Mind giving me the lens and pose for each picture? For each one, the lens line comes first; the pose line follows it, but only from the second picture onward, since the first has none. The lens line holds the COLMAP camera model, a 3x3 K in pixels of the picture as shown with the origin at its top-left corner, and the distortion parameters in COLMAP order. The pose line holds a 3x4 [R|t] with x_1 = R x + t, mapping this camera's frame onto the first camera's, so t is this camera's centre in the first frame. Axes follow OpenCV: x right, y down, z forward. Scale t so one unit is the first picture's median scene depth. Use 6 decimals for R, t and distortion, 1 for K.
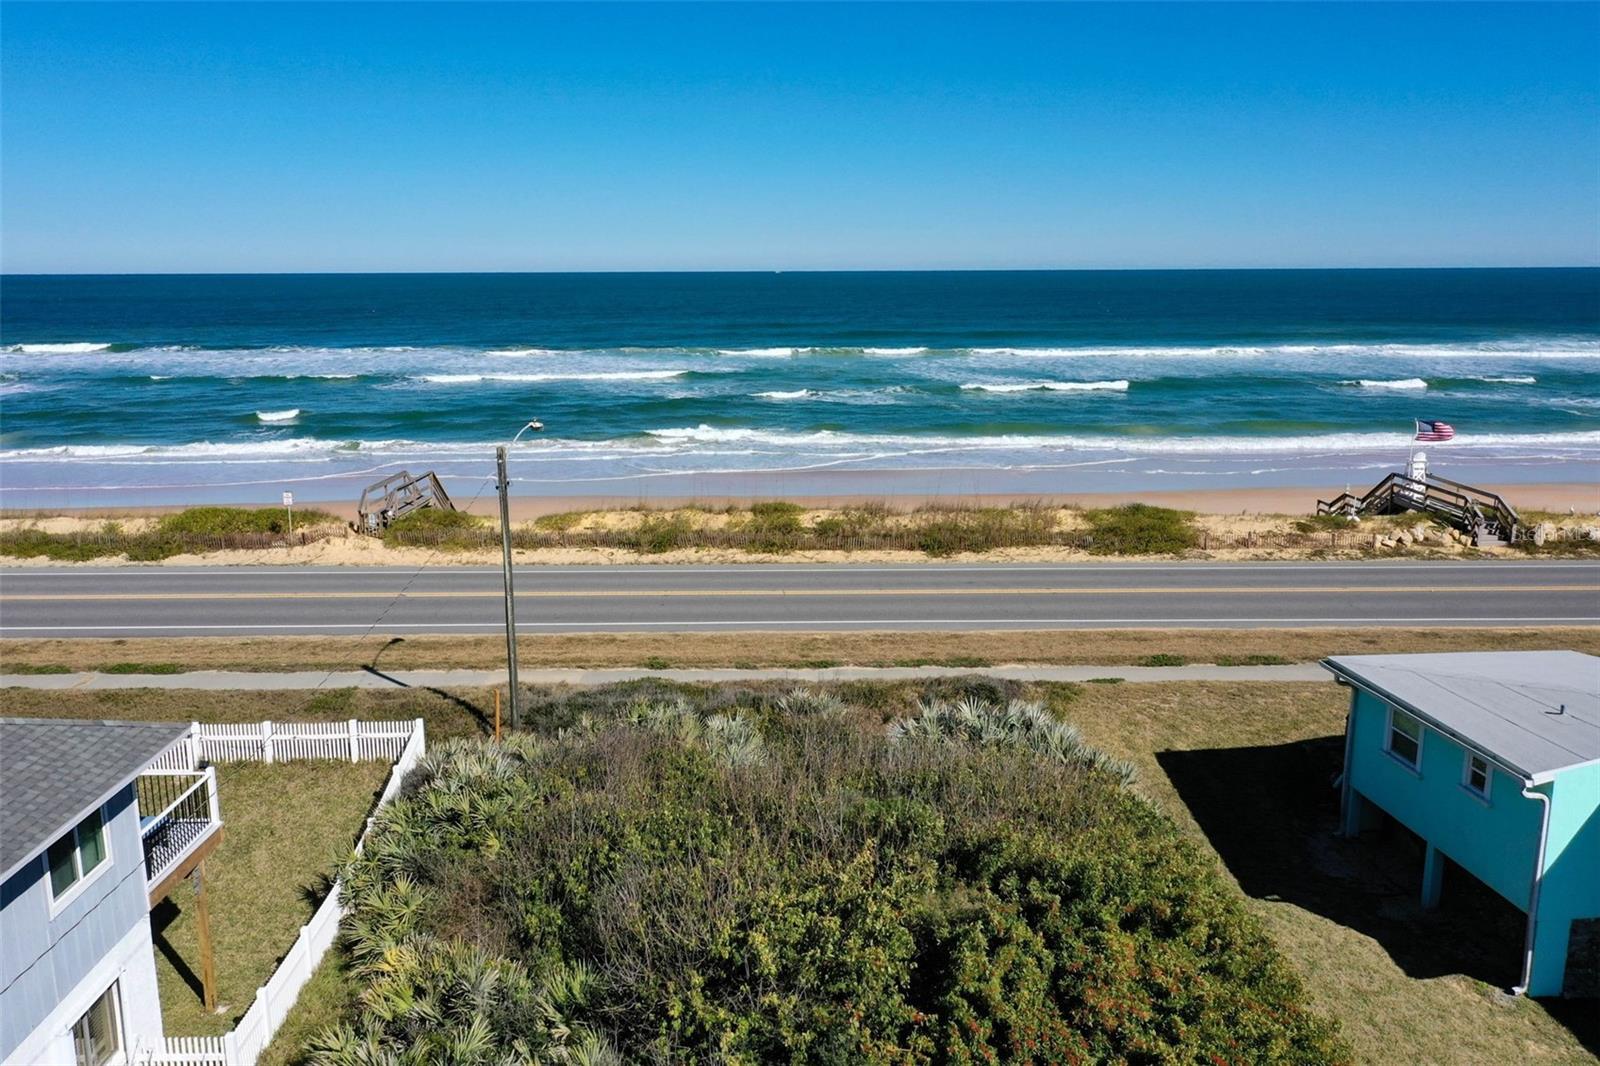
lens RADIAL K [[1280.4, 0, 790.4], [0, 1280.4, 539.1], [0, 0, 1]] dist [0.006219, 0.004008]
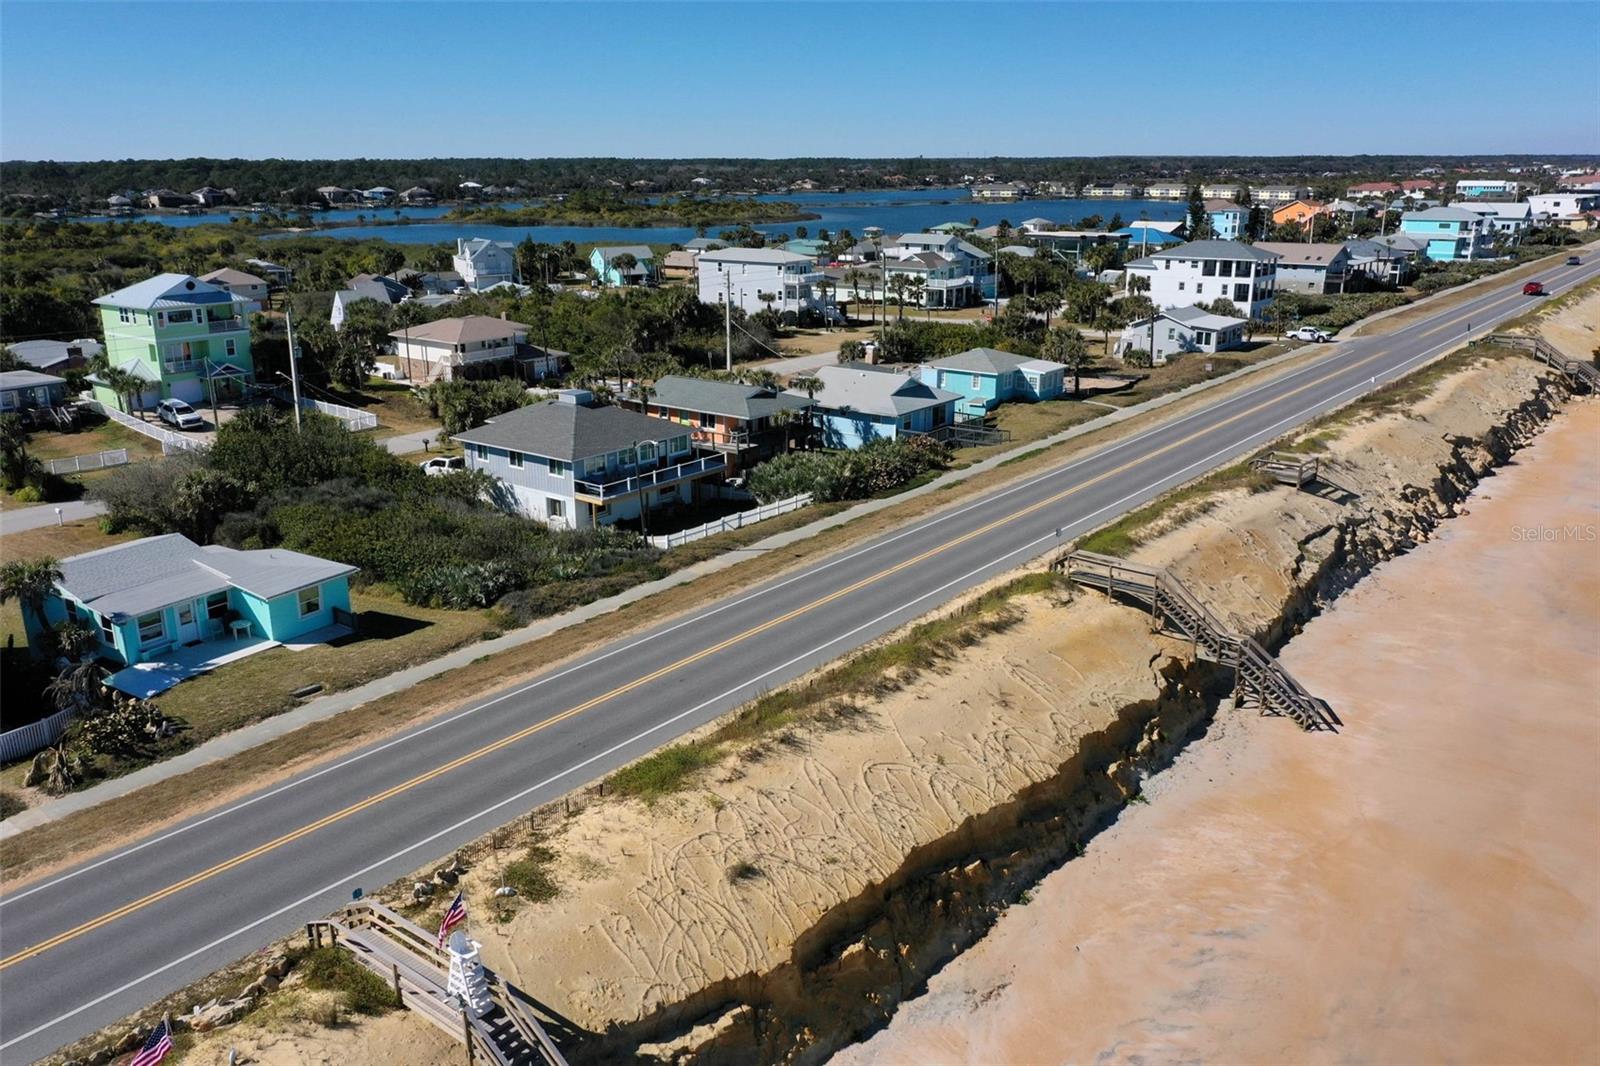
lens RADIAL K [[1262.1, 0, 786.7], [0, 1262.1, 534.9], [0, 0, 1]] dist [0.004423, -0.004066]
pose [[-0.633584, 0.228196, -0.739255, 0.904521], [-0.149295, 0.901492, 0.406231, -0.584743], [0.759133, 0.367749, -0.537102, 1.562536]]
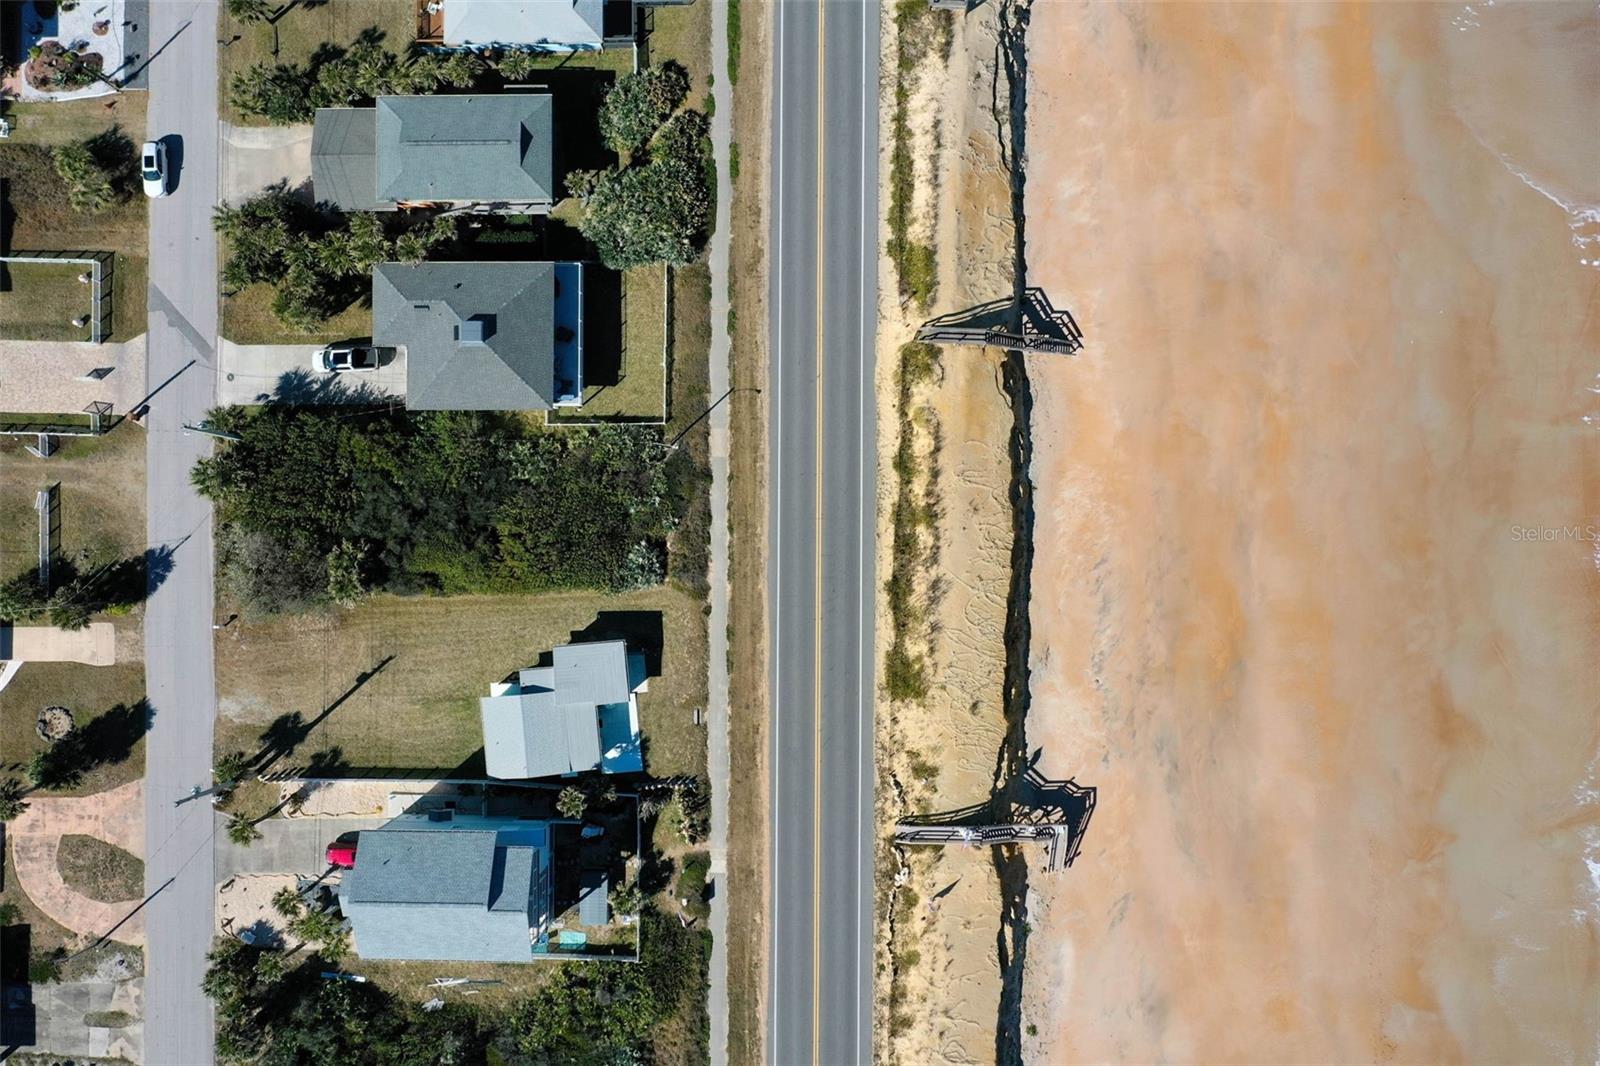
lens RADIAL K [[1262.1, 0, 786.7], [0, 1262.1, 534.9], [0, 0, 1]] dist [0.004423, -0.004066]
pose [[-0.017743, 0.999823, 0.006214, 0.011552], [-0.170388, -0.009148, 0.985335, -2.227557], [0.985217, 0.016424, 0.170520, 0.425395]]
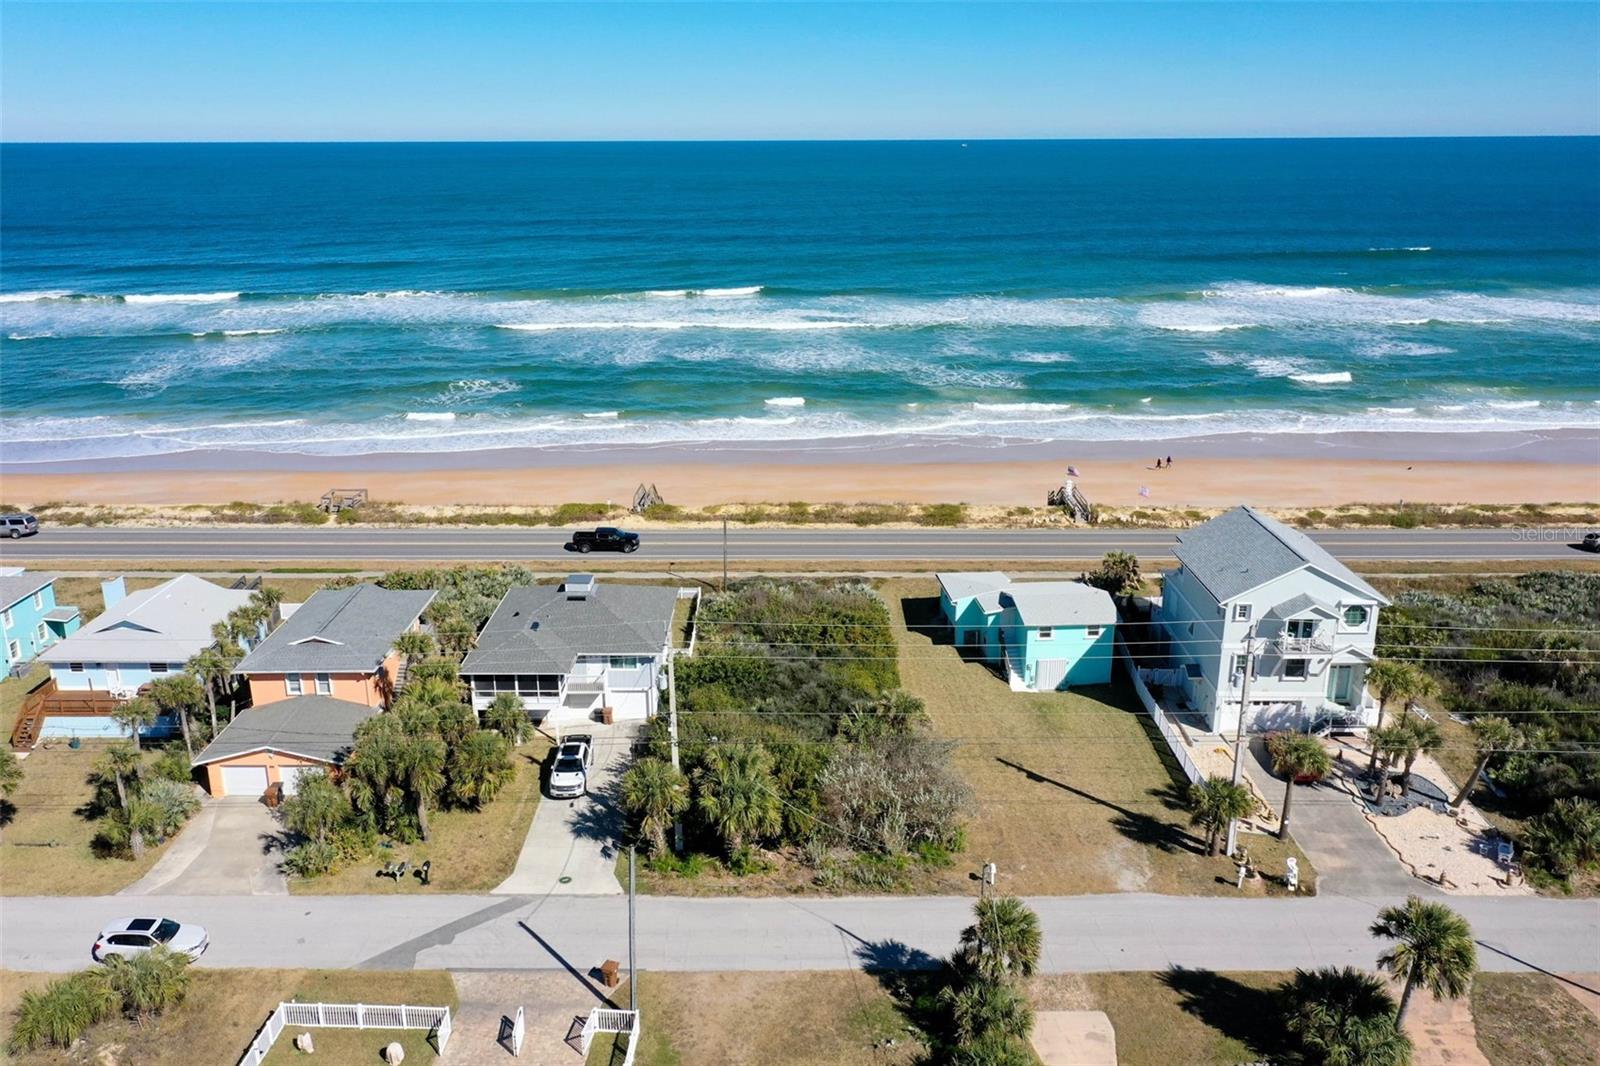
lens RADIAL K [[1280.4, 0, 790.4], [0, 1280.4, 539.1], [0, 0, 1]] dist [0.006219, 0.004008]
pose [[0.999777, 0.006475, -0.020096, 0.024504], [-0.004471, 0.995154, 0.098230, -0.213091], [0.020634, -0.098118, 0.994961, -1.567372]]
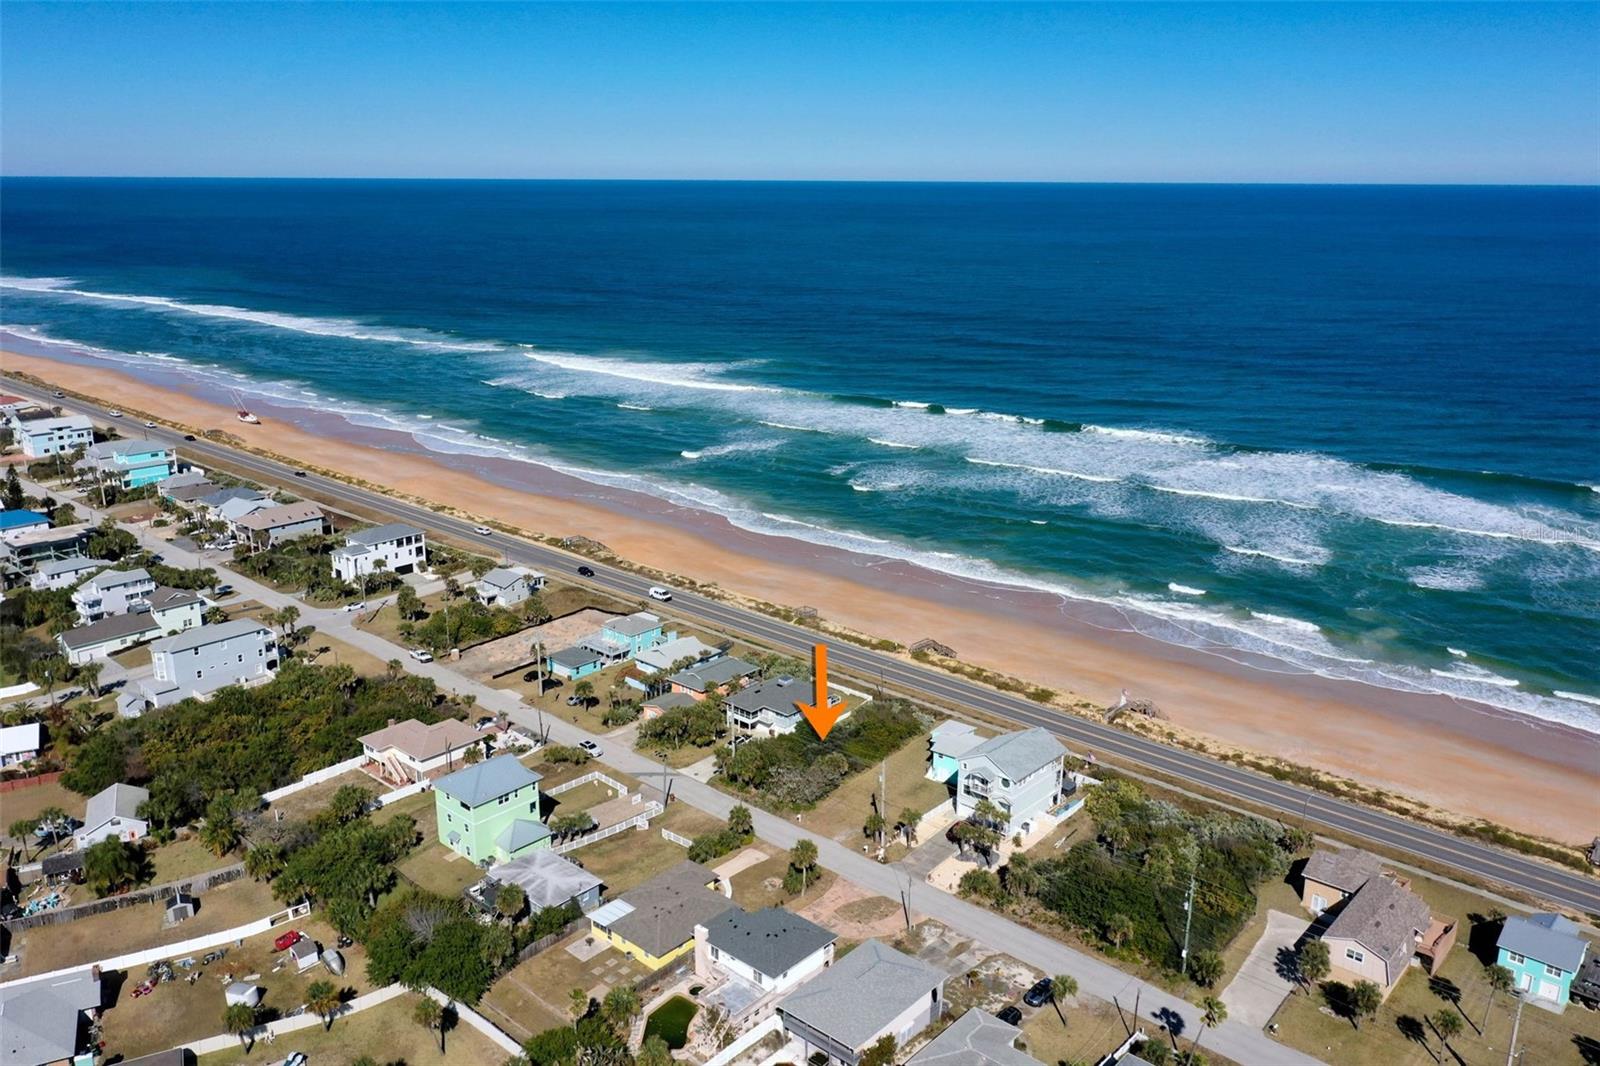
lens RADIAL K [[1262.1, 0, 786.7], [0, 1262.1, 534.9], [0, 0, 1]] dist [0.004423, -0.004066]
pose [[0.732369, 0.194173, -0.652635, 2.560635], [-0.147056, 0.980962, 0.126836, -1.060864], [0.664838, 0.003083, 0.746981, -3.151576]]
